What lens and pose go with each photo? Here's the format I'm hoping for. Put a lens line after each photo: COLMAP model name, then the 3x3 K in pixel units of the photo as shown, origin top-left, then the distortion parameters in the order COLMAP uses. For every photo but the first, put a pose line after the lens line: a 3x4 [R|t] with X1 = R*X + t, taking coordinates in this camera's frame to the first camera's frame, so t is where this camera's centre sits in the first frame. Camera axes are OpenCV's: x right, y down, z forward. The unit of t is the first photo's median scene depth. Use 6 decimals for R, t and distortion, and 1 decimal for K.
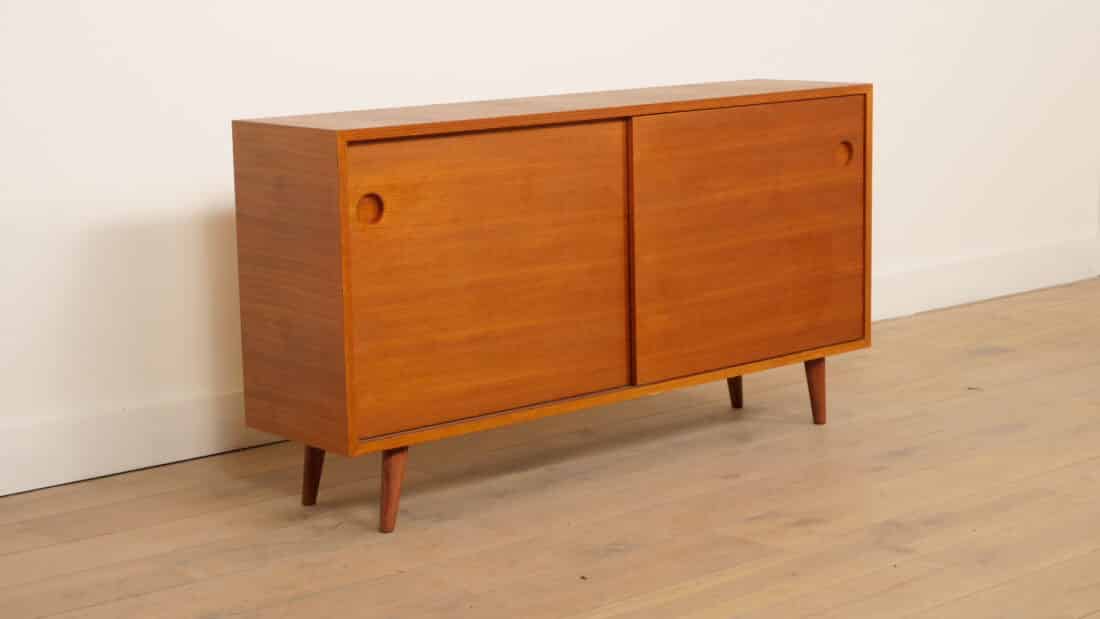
lens RADIAL K [[2072.1, 0, 548.9], [0, 2072.1, 312.0], [0, 0, 1]] dist [0.011182, 0.000000]
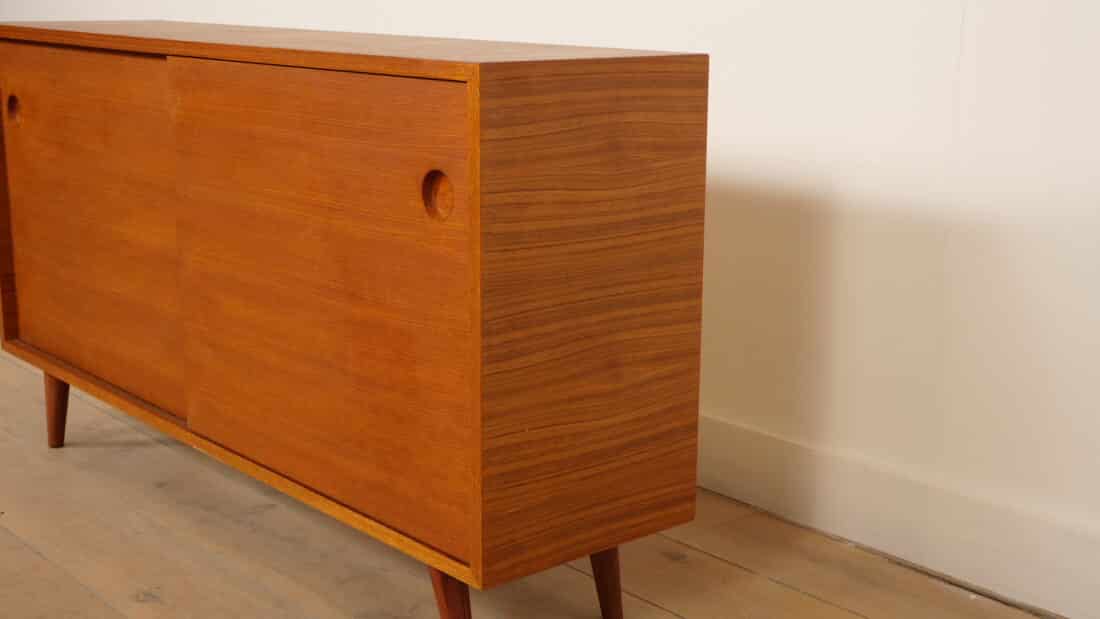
lens RADIAL K [[1477.3, 0, 549.0], [0, 1477.3, 306.0], [0, 0, 1]] dist [0.005431, 0.000000]
pose [[0.013420, 0.254424, -0.967000, 0.564465], [-0.161507, 0.954940, 0.249009, -0.163876], [0.986780, 0.152836, 0.053907, 1.147237]]
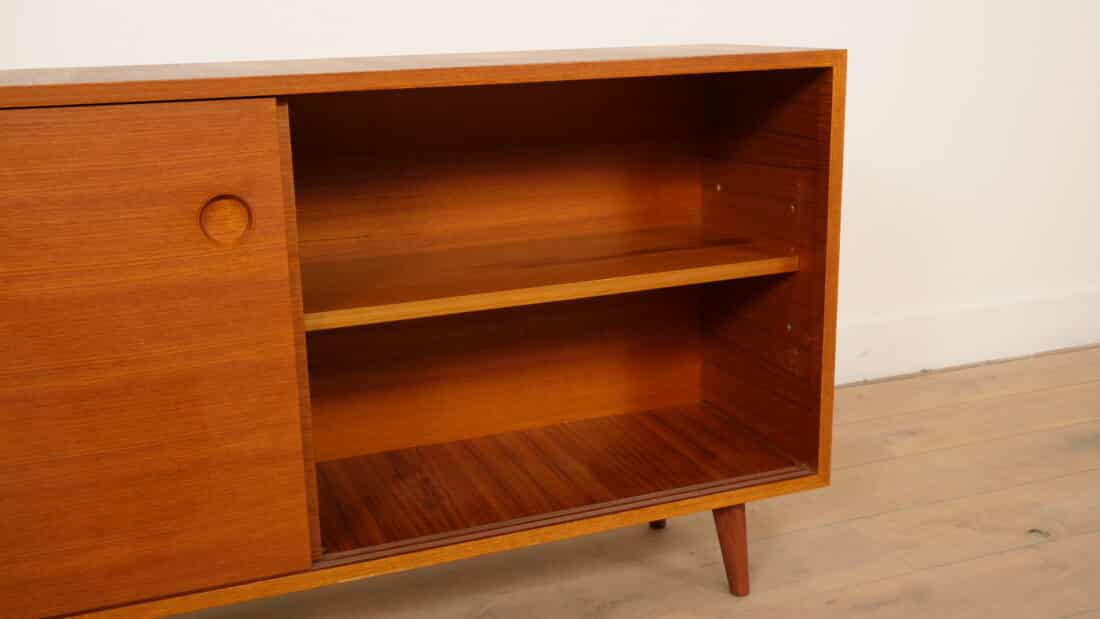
lens RADIAL K [[1204.3, 0, 547.9], [0, 1204.3, 306.5], [0, 0, 1]] dist [0.058816, 0.000000]
pose [[0.937031, 0.097324, -0.335412, 0.351915], [-0.063122, 0.991766, 0.111430, -0.104963], [0.343495, -0.083242, 0.935458, 0.859766]]
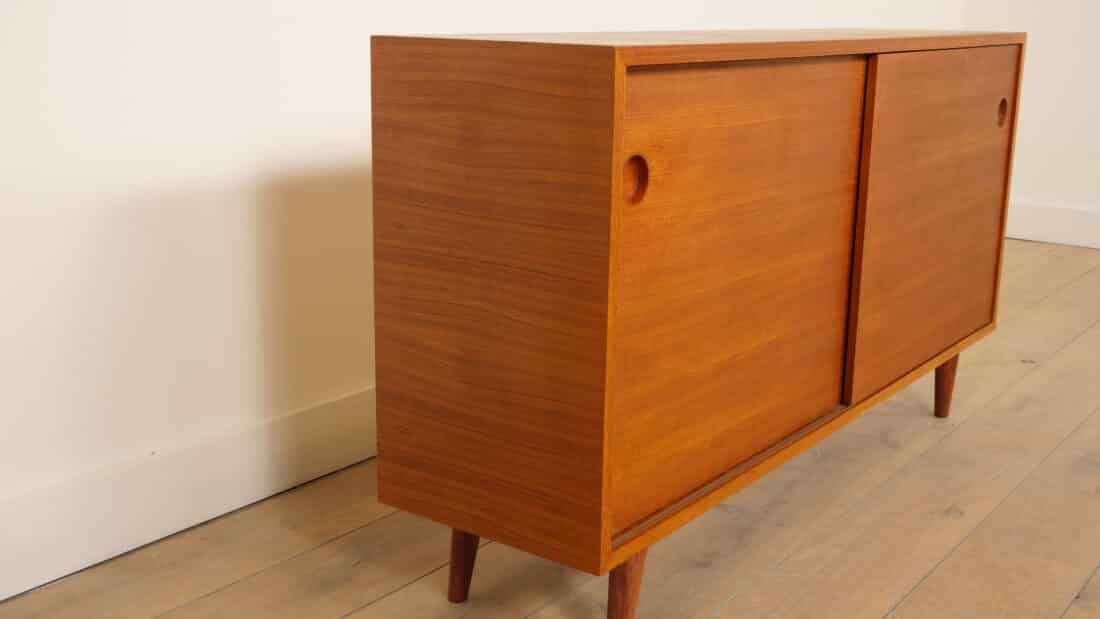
lens RADIAL K [[1250.8, 0, 544.3], [0, 1250.8, 317.0], [0, 0, 1]] dist [0.000183, 0.000000]
pose [[0.971409, -0.018483, 0.236692, -0.189910], [0.000536, 0.997133, 0.075665, -0.035006], [-0.237412, -0.073374, 0.968634, 0.602637]]
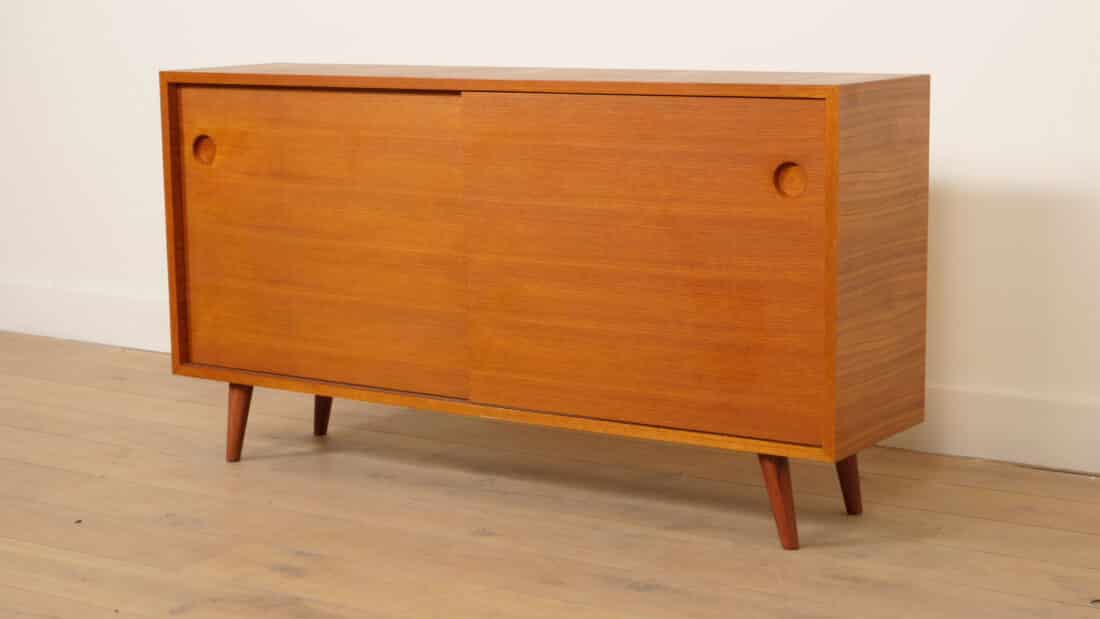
lens RADIAL K [[2072.1, 0, 545.2], [0, 2072.1, 300.0], [0, 0, 1]] dist [0.011182, 0.000000]
pose [[0.275203, 0.184090, -0.943596, 0.904448], [-0.144883, 0.978228, 0.148591, -0.146726], [0.950406, 0.095819, 0.295883, 0.809433]]
